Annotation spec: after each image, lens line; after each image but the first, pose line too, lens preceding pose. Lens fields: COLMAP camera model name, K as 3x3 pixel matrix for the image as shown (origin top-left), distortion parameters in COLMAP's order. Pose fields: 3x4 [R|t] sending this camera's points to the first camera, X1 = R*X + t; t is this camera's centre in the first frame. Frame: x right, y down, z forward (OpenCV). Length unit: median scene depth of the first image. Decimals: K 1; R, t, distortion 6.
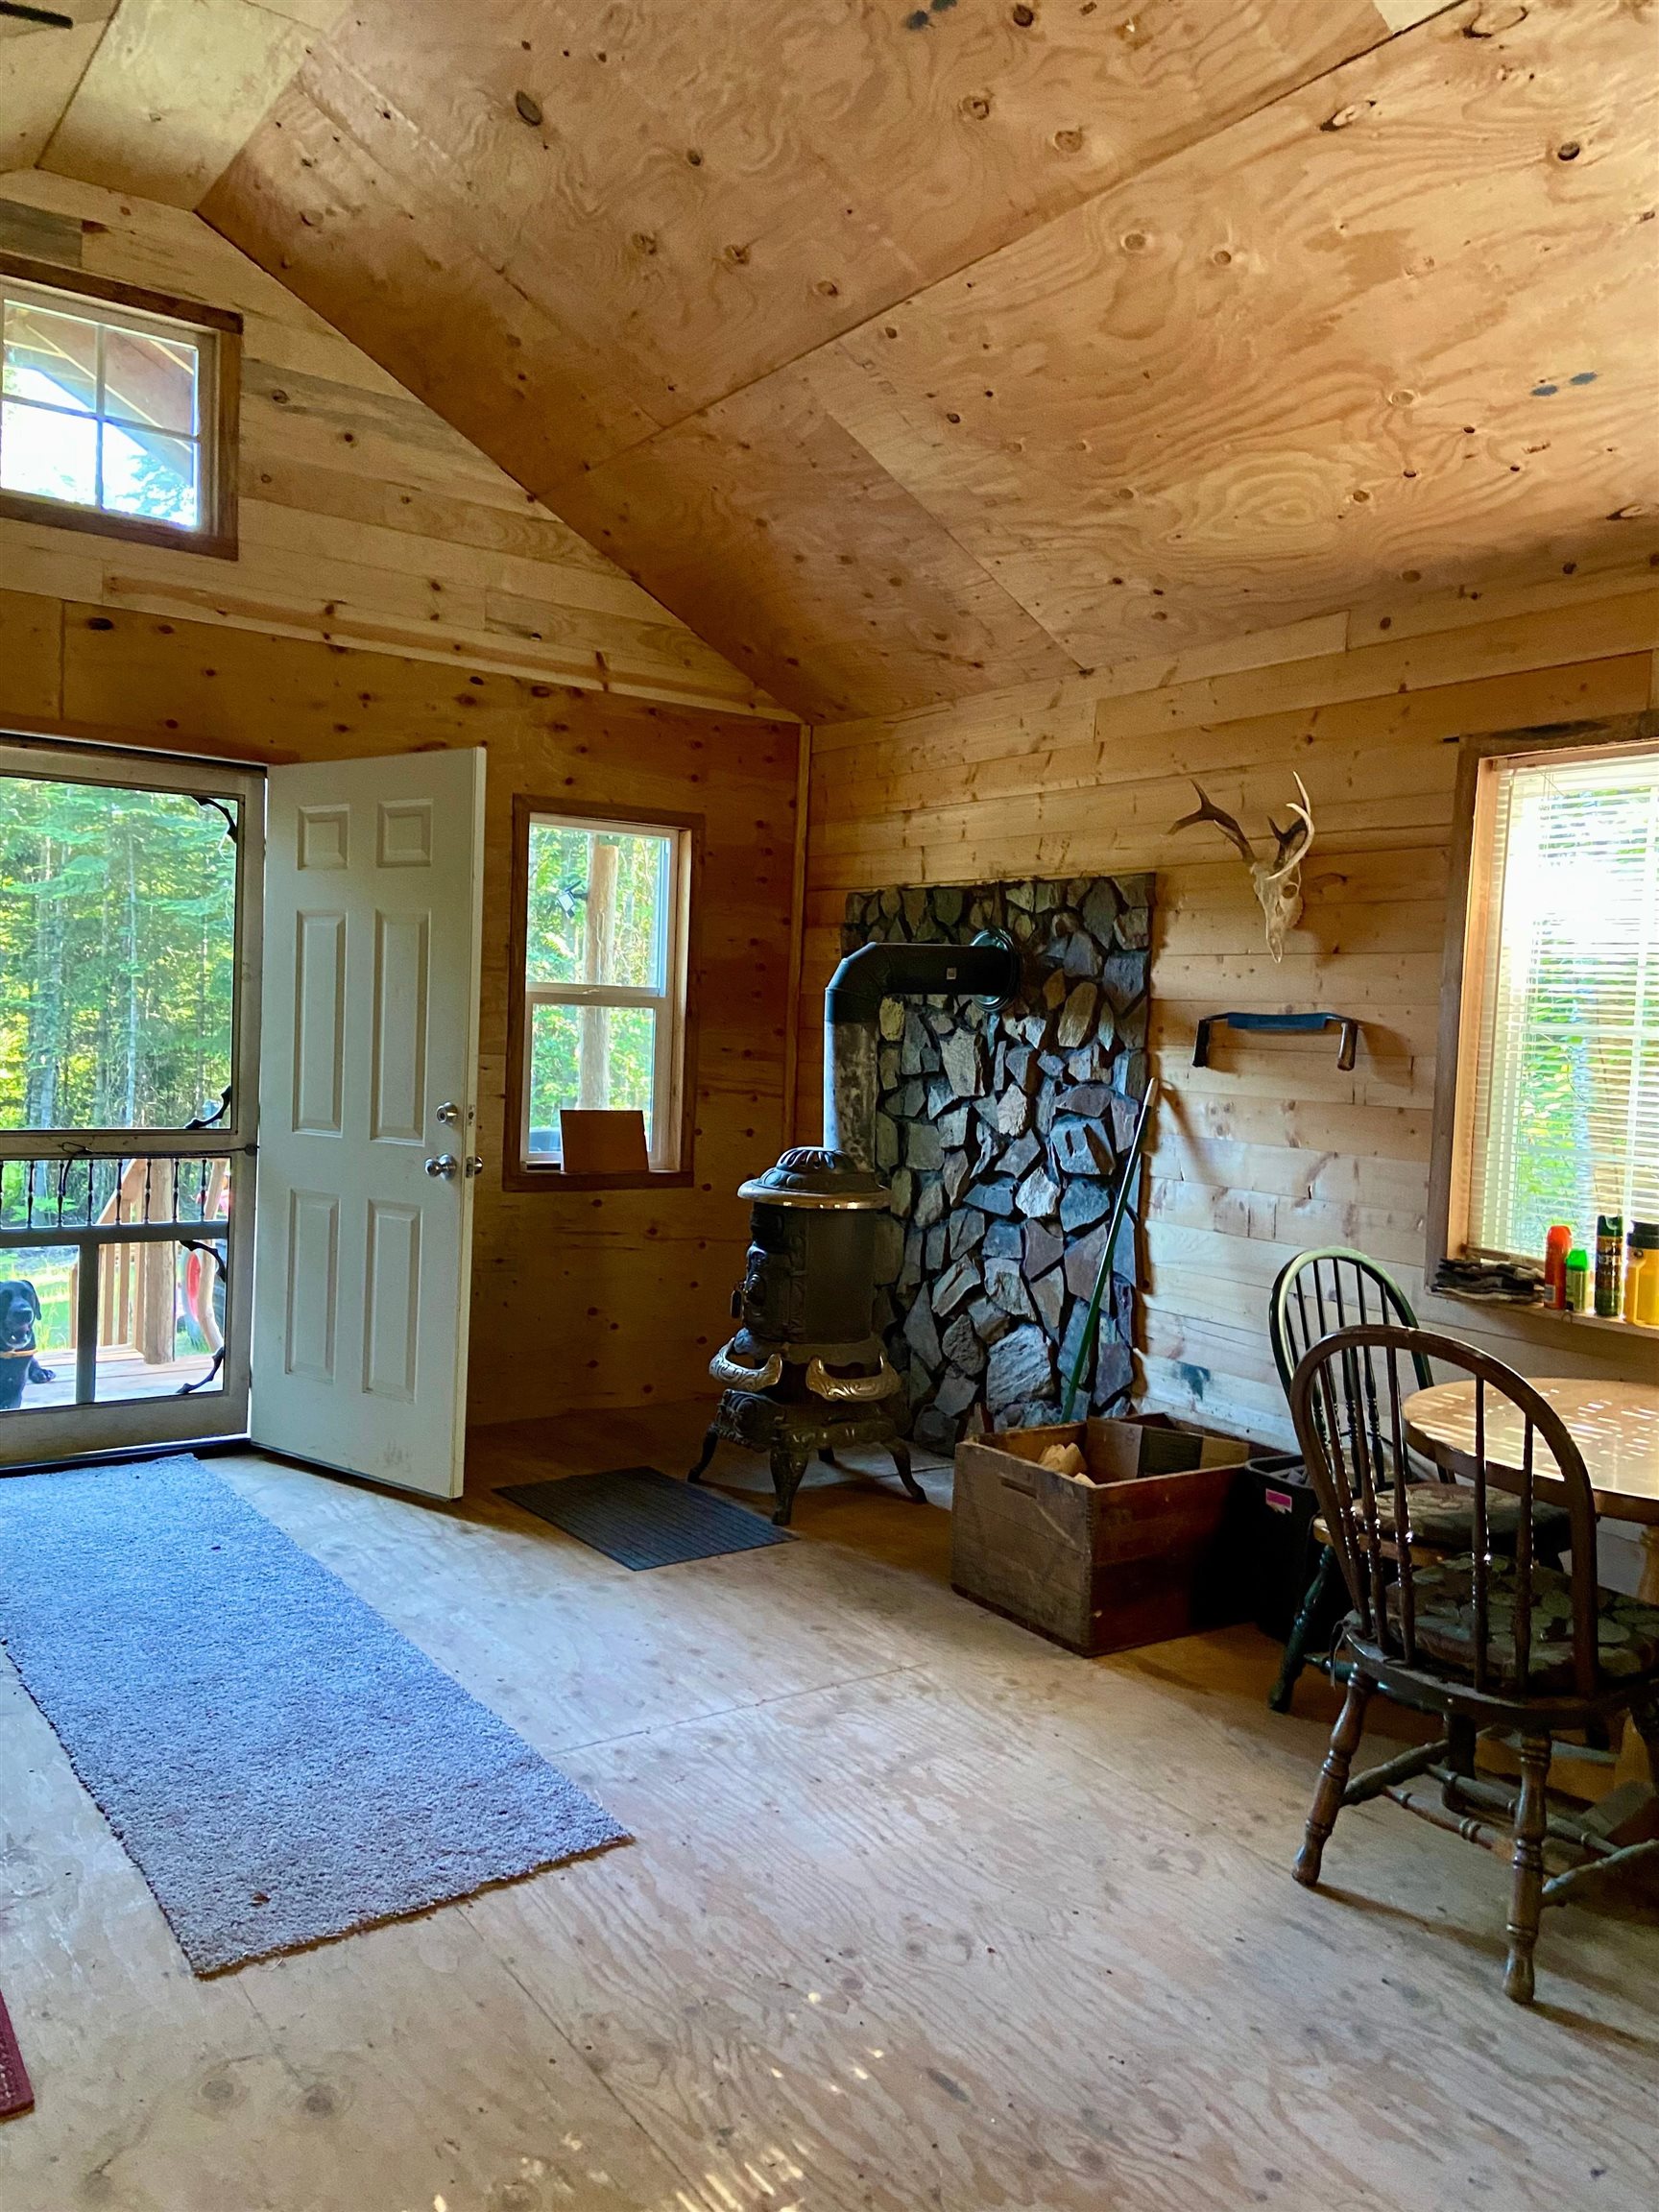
lens RADIAL K [[1695.0, 0, 811.1], [0, 1695.0, 1106.4], [0, 0, 1]] dist [0.073777, -0.099515]
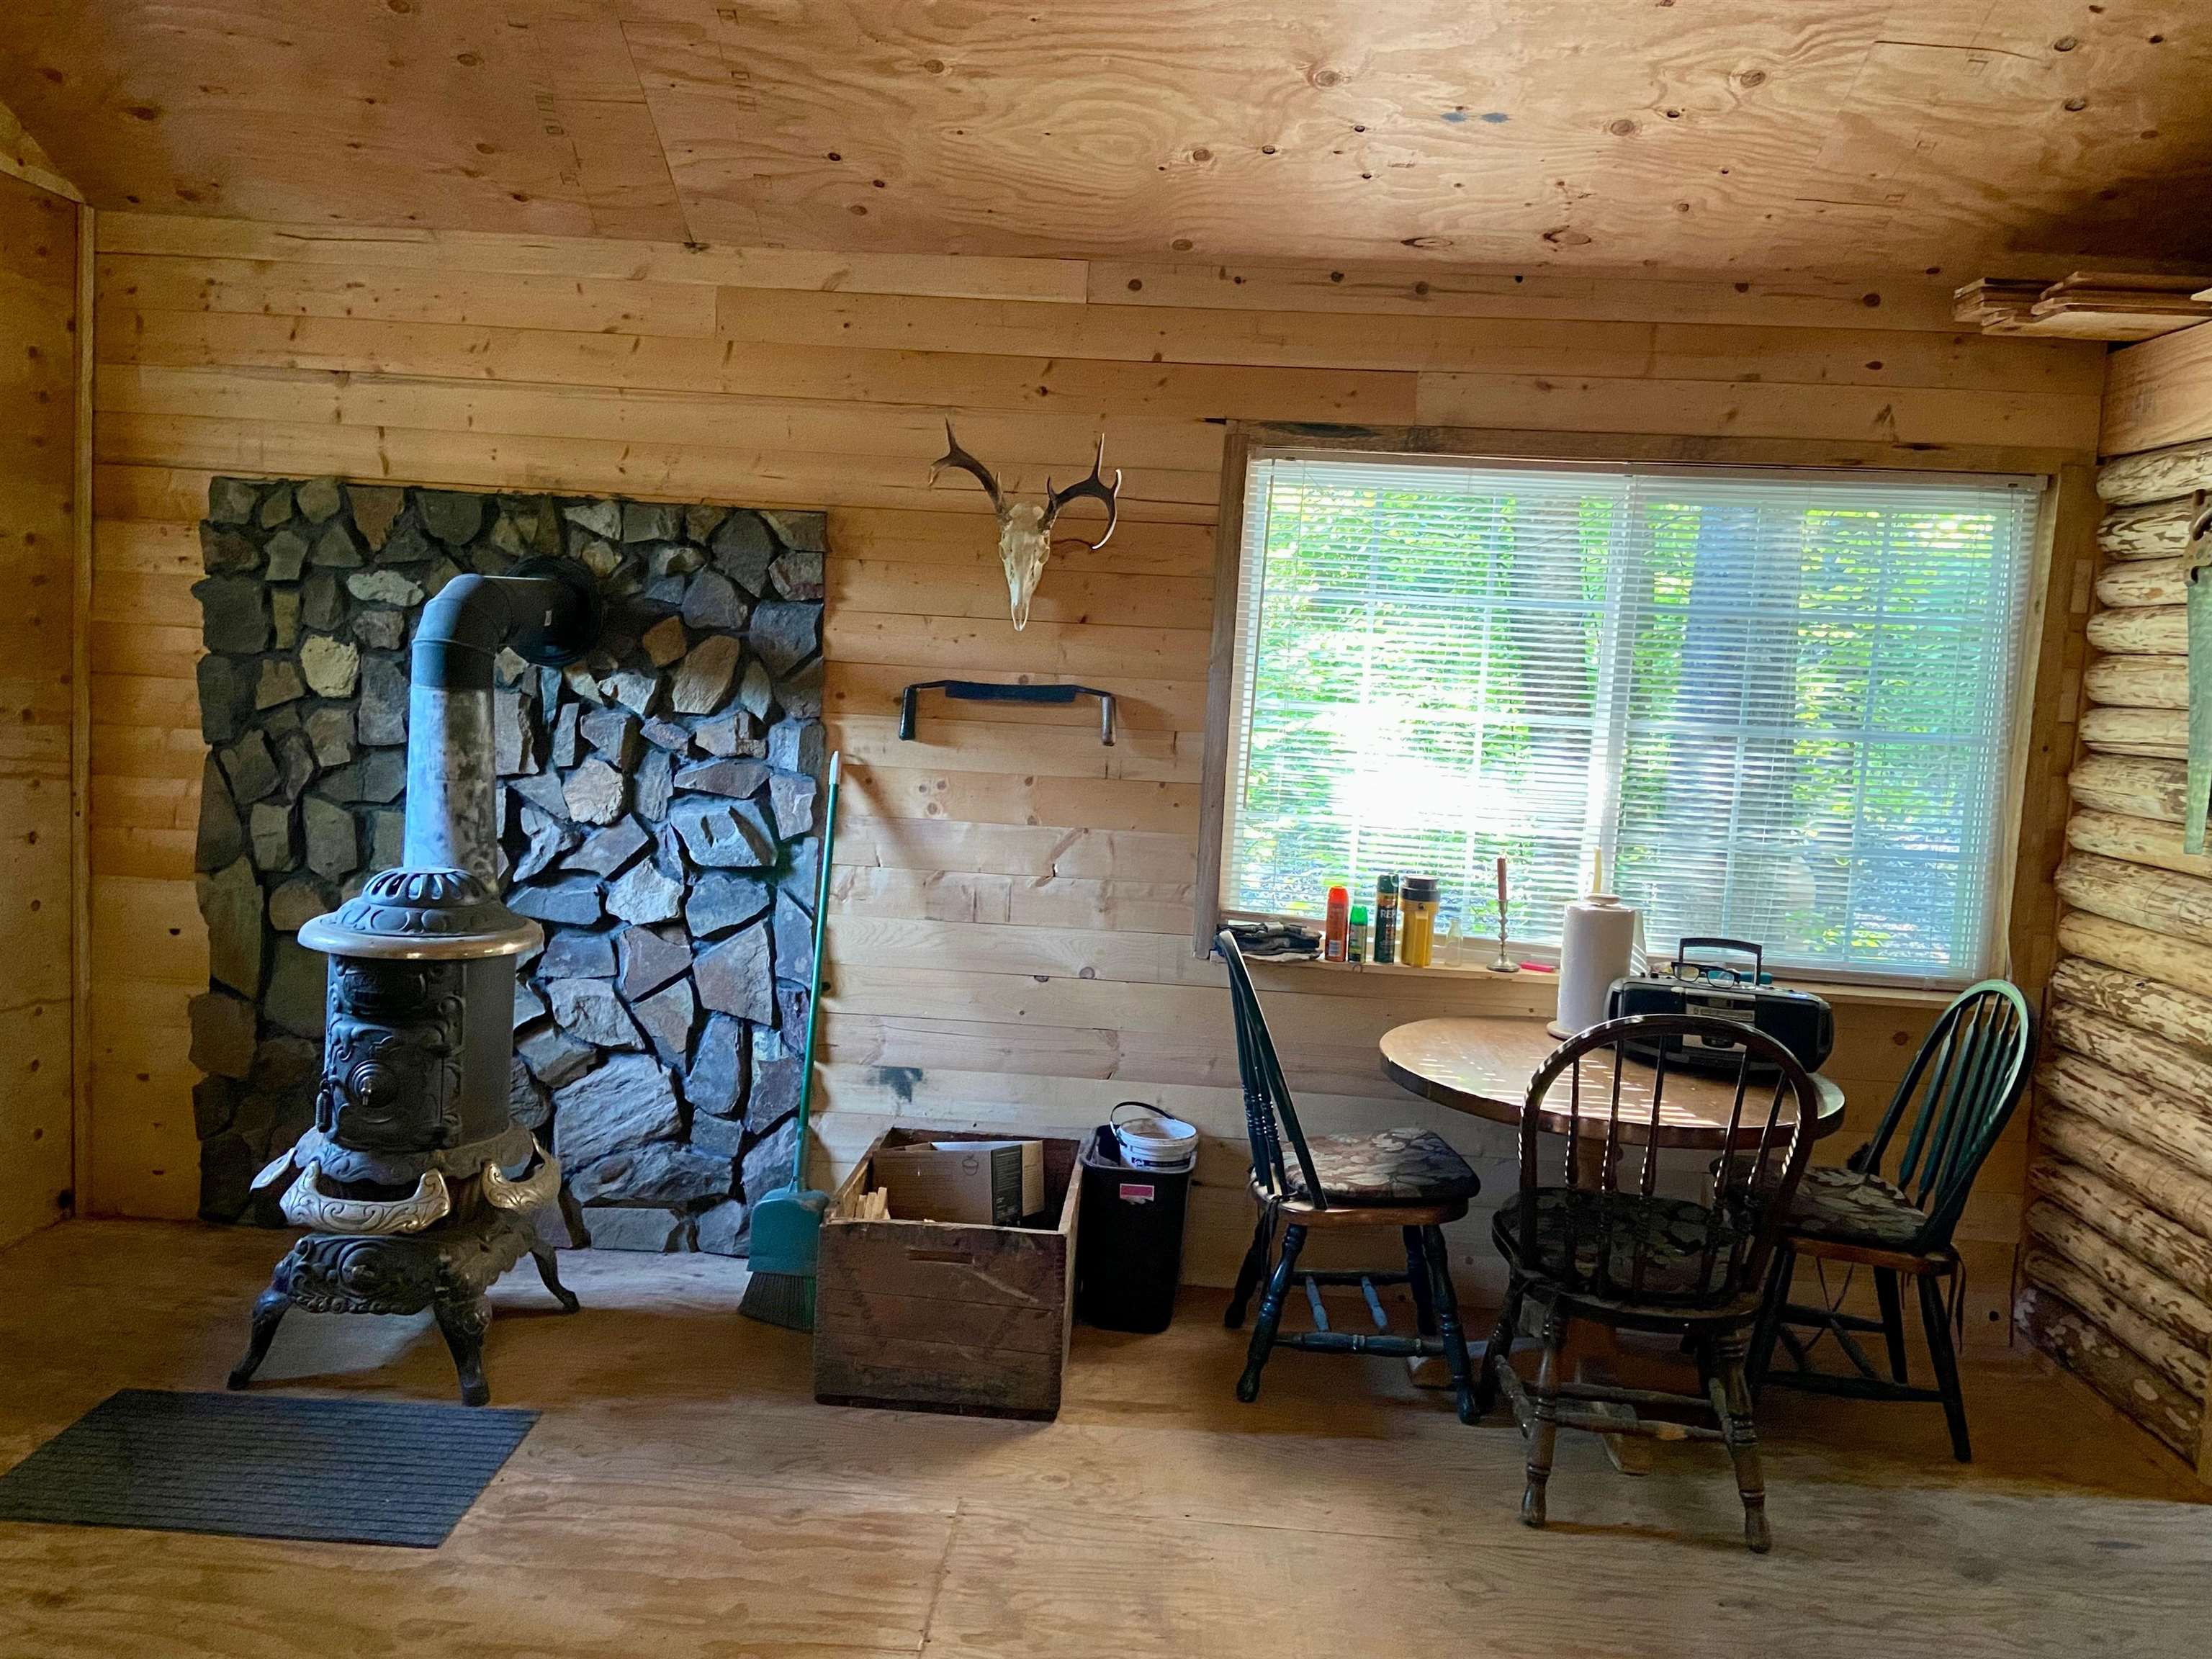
lens RADIAL K [[1695.0, 0, 1101.4], [0, 1695.0, 829.7], [0, 0, 1]] dist [0.073777, -0.099515]
pose [[0.586453, -0.085319, 0.805477, -0.407055], [0.012067, 0.995247, 0.096634, -0.057094], [-0.809894, -0.046951, 0.584695, 0.365953]]
